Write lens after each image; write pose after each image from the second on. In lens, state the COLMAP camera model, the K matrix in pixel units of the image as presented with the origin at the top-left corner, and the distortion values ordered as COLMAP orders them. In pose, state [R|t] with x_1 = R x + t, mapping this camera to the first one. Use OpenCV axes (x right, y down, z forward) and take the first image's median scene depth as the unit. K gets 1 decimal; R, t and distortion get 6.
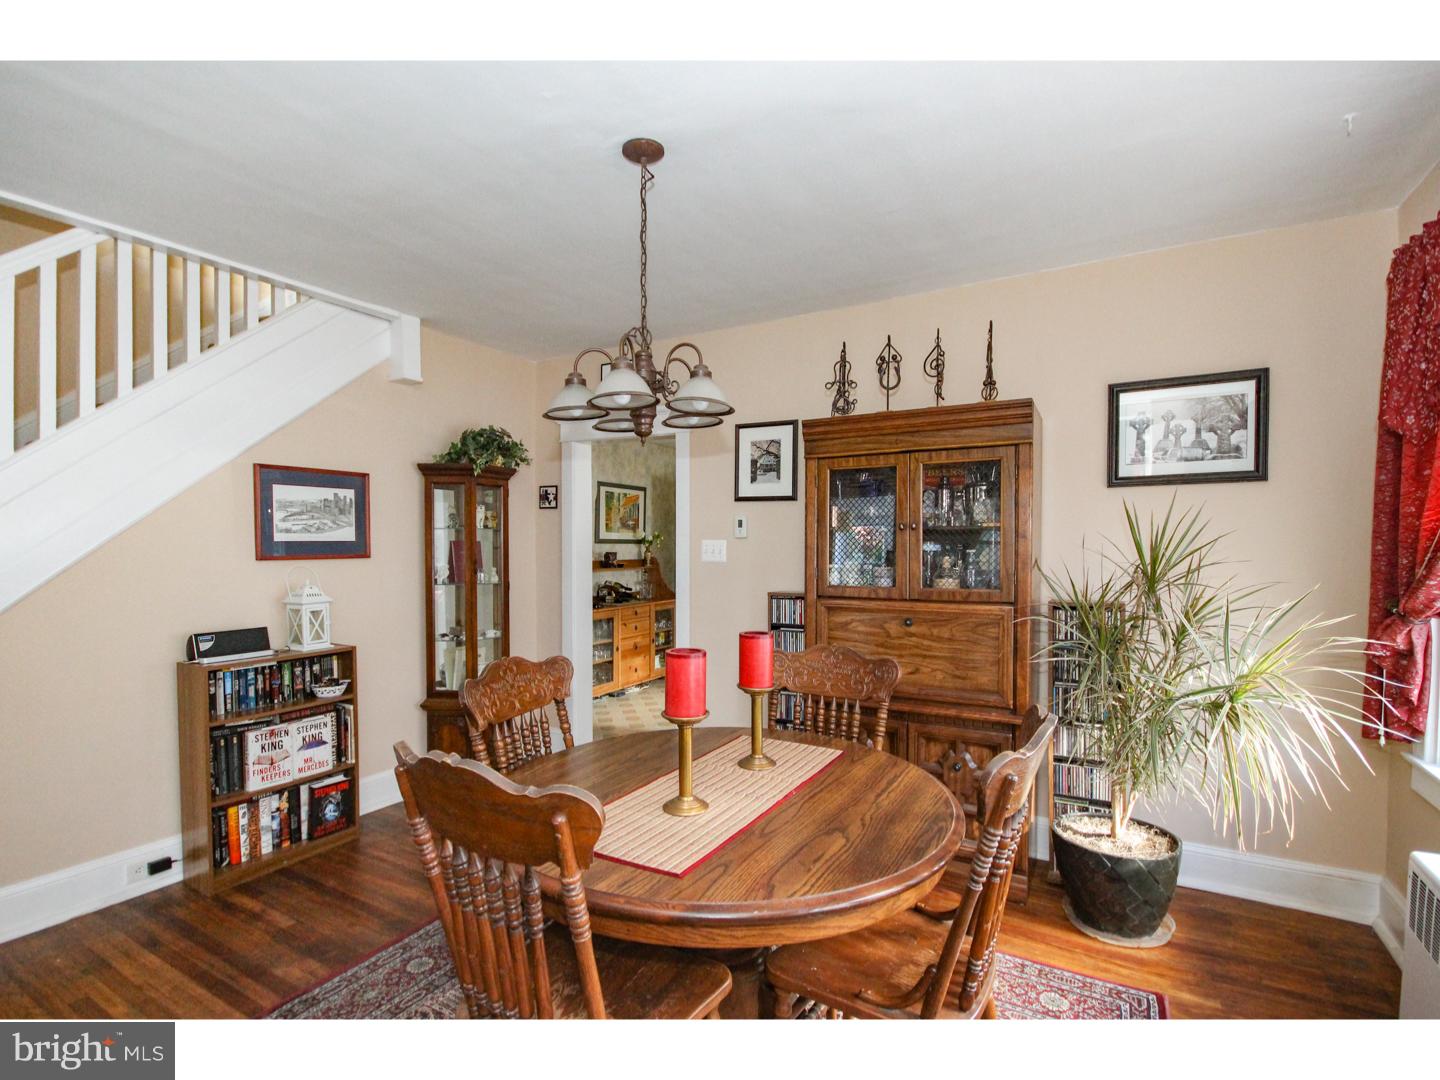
lens RADIAL K [[679.5, 0, 726.0], [0, 679.5, 553.8], [0, 0, 1]] dist [-0.002653, 0.000729]
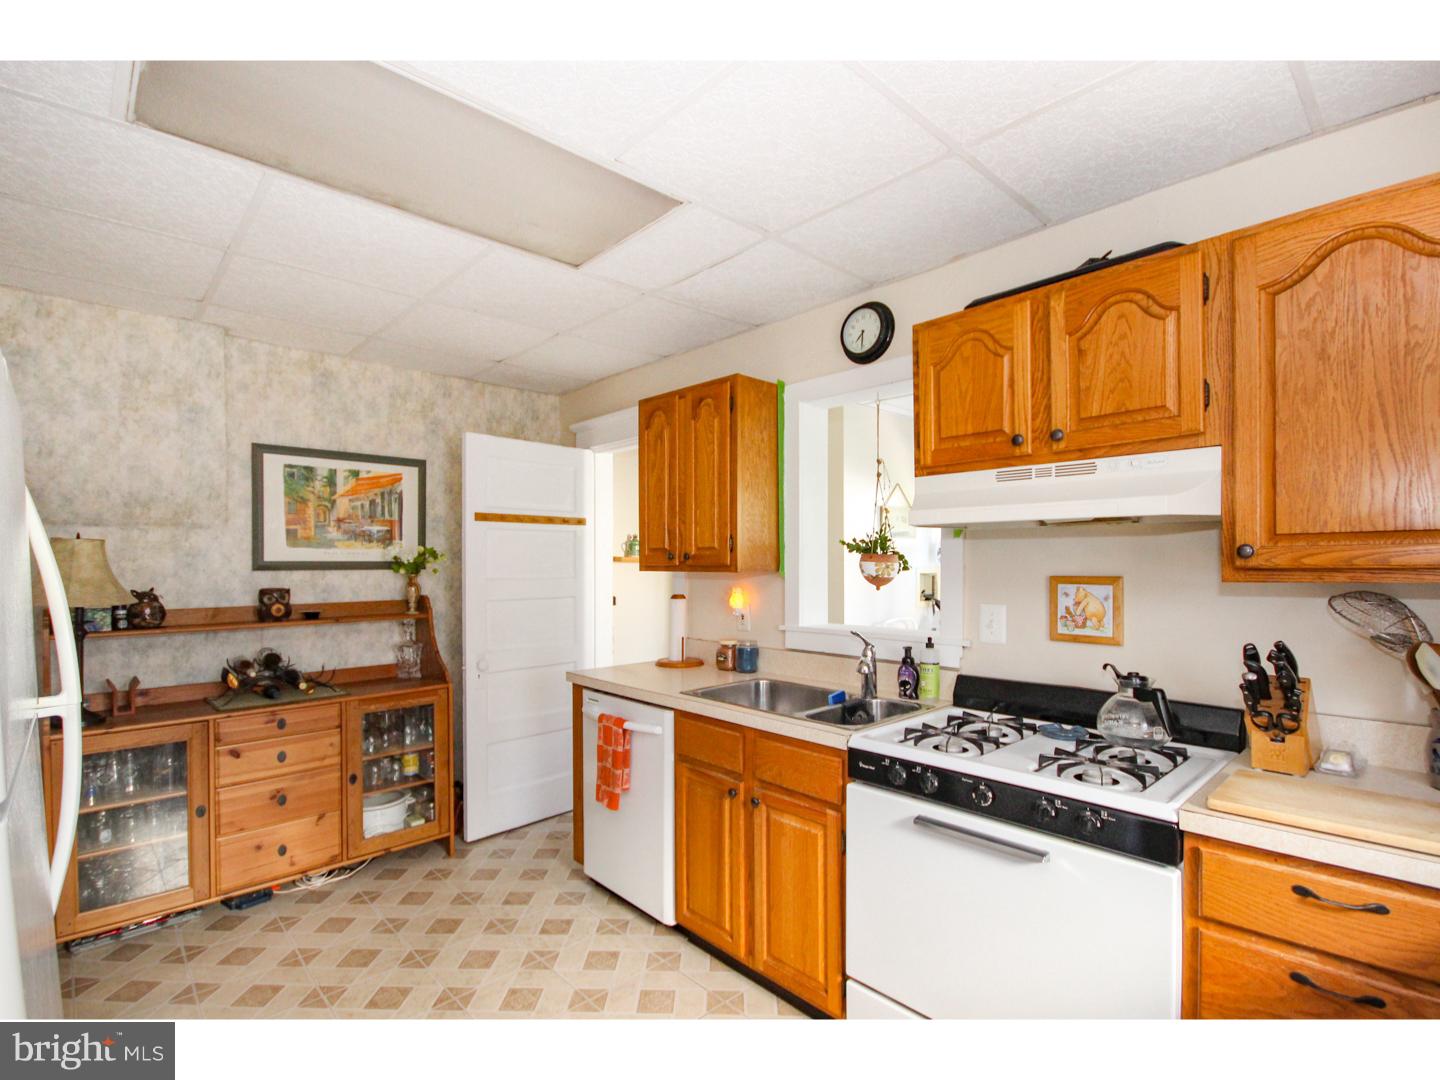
lens RADIAL K [[679.5, 0, 721.6], [0, 679.5, 554.8], [0, 0, 1]] dist [-0.002653, 0.000729]
pose [[0.960986, -0.008070, -0.276479, 0.253824], [0.002319, 0.999774, -0.021121, -0.014472], [0.276587, 0.019656, 0.960788, 0.588097]]
